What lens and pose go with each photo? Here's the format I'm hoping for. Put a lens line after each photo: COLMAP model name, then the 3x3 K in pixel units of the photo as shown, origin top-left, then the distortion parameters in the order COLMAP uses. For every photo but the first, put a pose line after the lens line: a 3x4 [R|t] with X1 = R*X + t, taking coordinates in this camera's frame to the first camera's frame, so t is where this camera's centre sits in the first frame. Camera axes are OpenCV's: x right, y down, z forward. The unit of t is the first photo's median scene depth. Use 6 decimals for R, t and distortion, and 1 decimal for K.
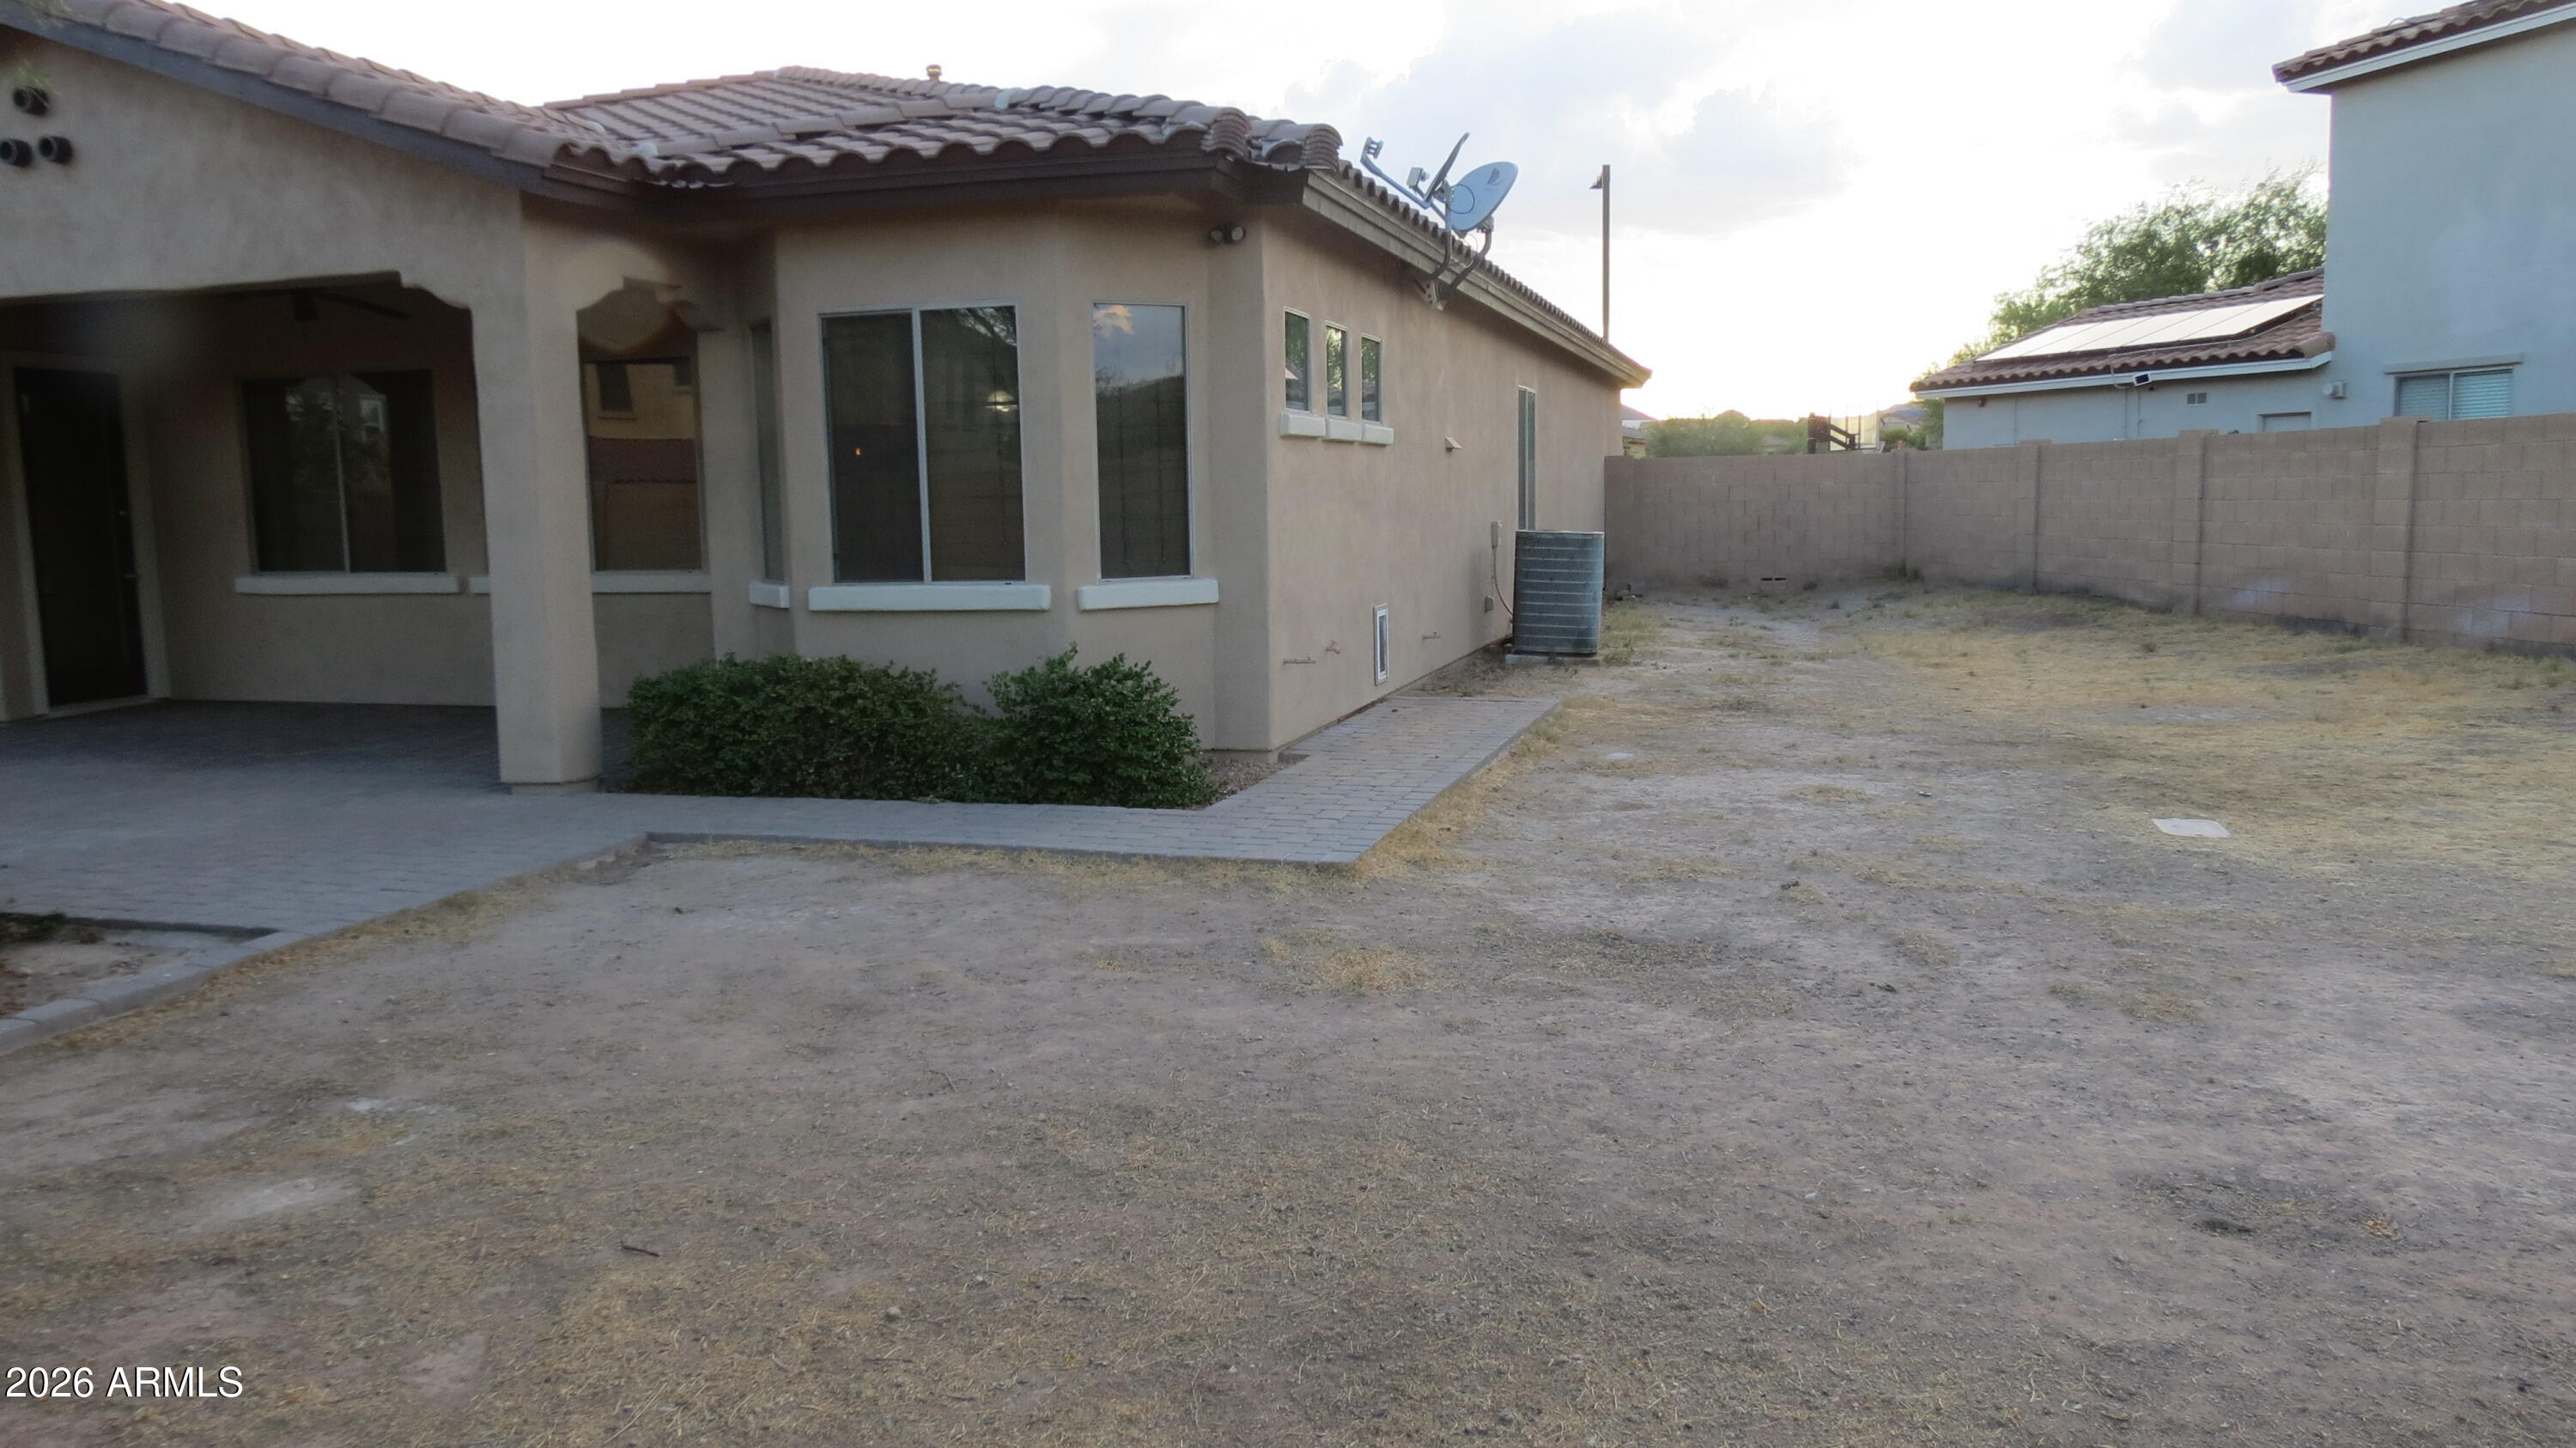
lens RADIAL K [[1835.7, 0, 1295.5], [0, 1835.7, 725.9], [0, 0, 1]] dist [-0.024003, 0.003614]
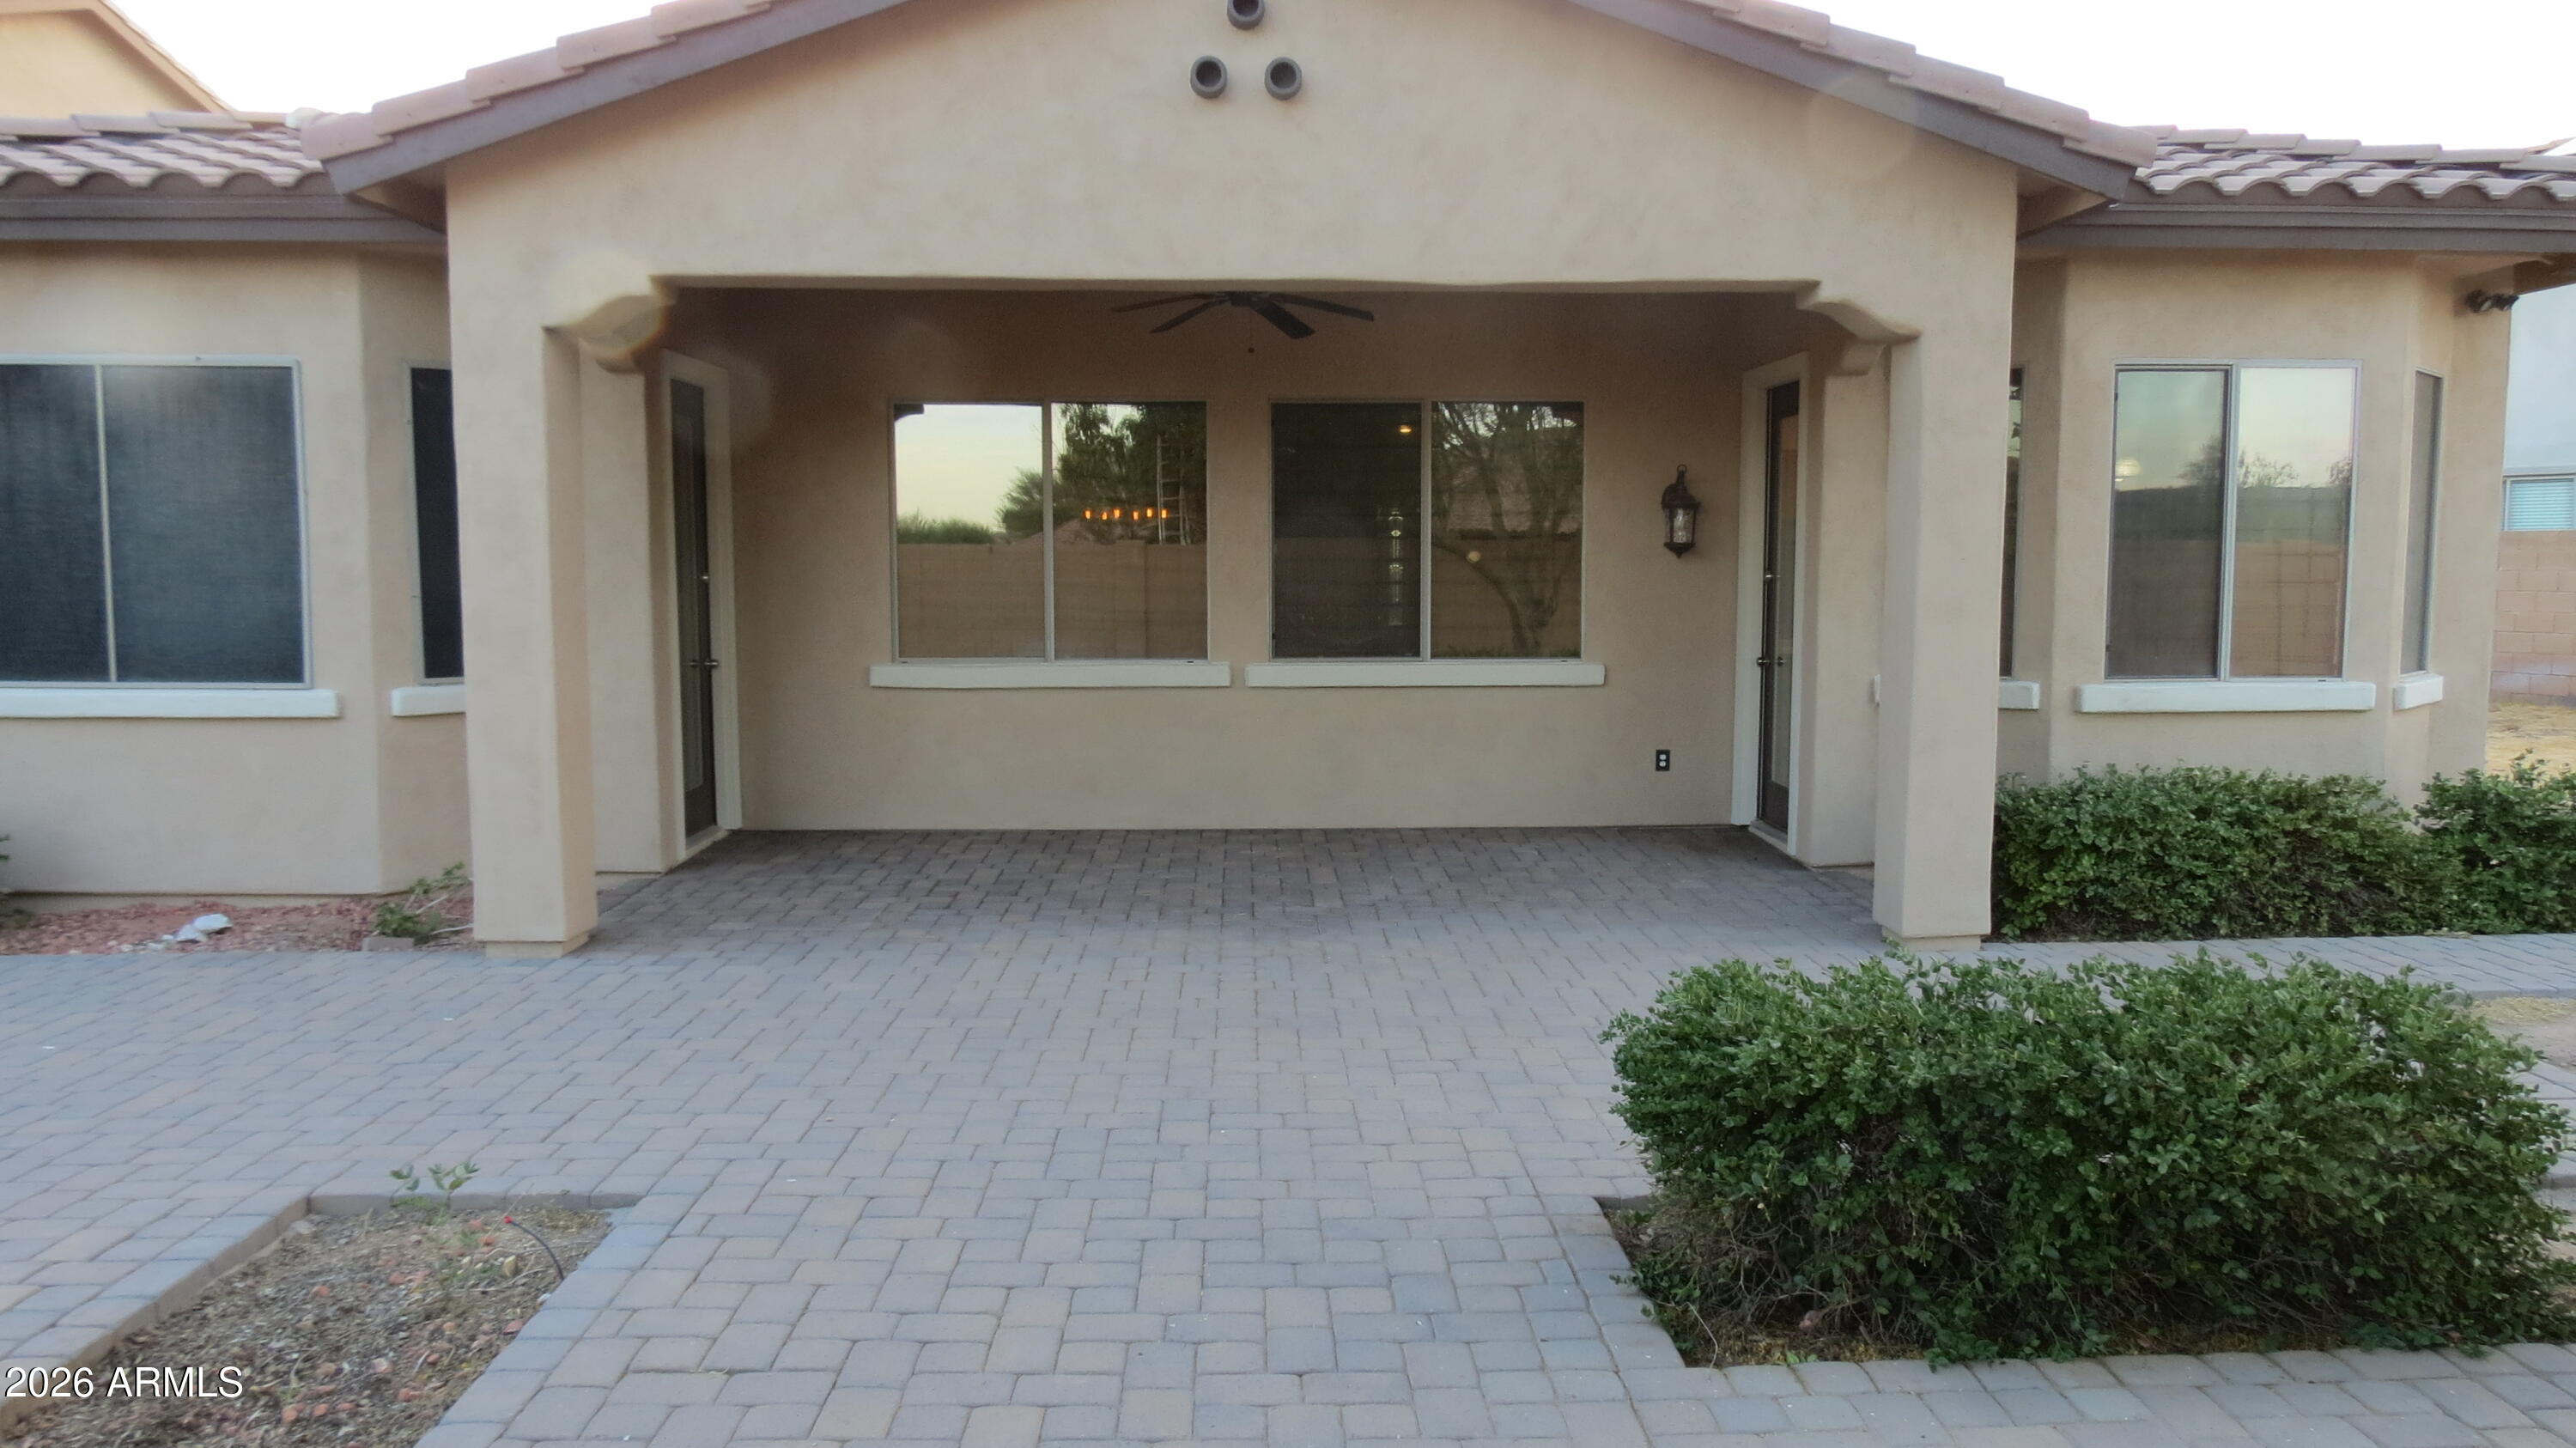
lens RADIAL K [[1835.7, 0, 1295.5], [0, 1835.7, 725.9], [0, 0, 1]] dist [-0.024003, 0.003614]
pose [[0.950274, -0.013177, 0.311137, -0.873179], [0.024598, 0.999159, -0.032809, -0.037458], [-0.310443, 0.038831, 0.949799, 0.311632]]
